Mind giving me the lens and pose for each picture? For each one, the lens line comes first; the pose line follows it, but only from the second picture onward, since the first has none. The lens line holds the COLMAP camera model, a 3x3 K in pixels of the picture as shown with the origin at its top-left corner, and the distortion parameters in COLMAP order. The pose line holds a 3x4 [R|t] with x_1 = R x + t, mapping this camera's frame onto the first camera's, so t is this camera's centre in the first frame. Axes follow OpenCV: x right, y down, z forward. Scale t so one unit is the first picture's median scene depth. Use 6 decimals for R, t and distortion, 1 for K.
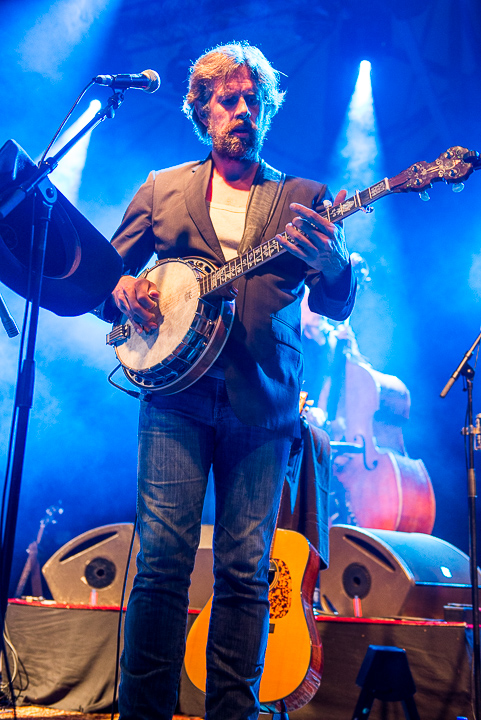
lens RADIAL K [[872.7, 0, 237.6], [0, 872.7, 372.9], [0, 0, 1]] dist [0.097565, 0.000000]
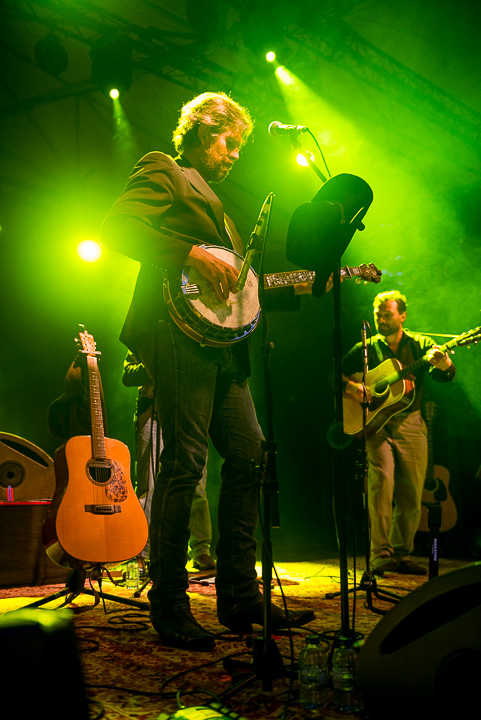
lens RADIAL K [[697.2, 0, 241.3], [0, 697.2, 362.3], [0, 0, 1]] dist [0.026539, 0.000000]
pose [[0.459664, 0.146541, 0.875919, -0.637478], [-0.203997, 0.977342, -0.056456, 0.064525], [-0.864346, -0.152734, 0.479143, 0.238049]]
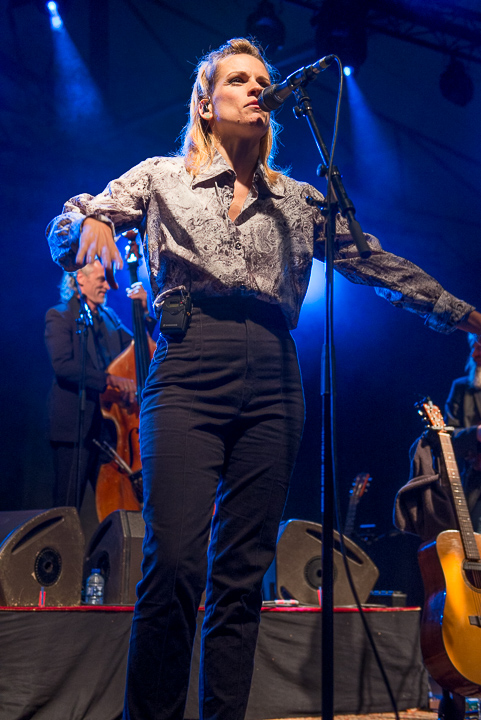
lens RADIAL K [[1001.8, 0, 253.3], [0, 1001.8, 345.7], [0, 0, 1]] dist [0.108588, 0.000000]
pose [[0.603117, 0.164762, 0.780451, -0.915864], [-0.180732, 0.981215, -0.067479, 0.063583], [-0.776908, -0.100355, 0.621565, 0.332167]]
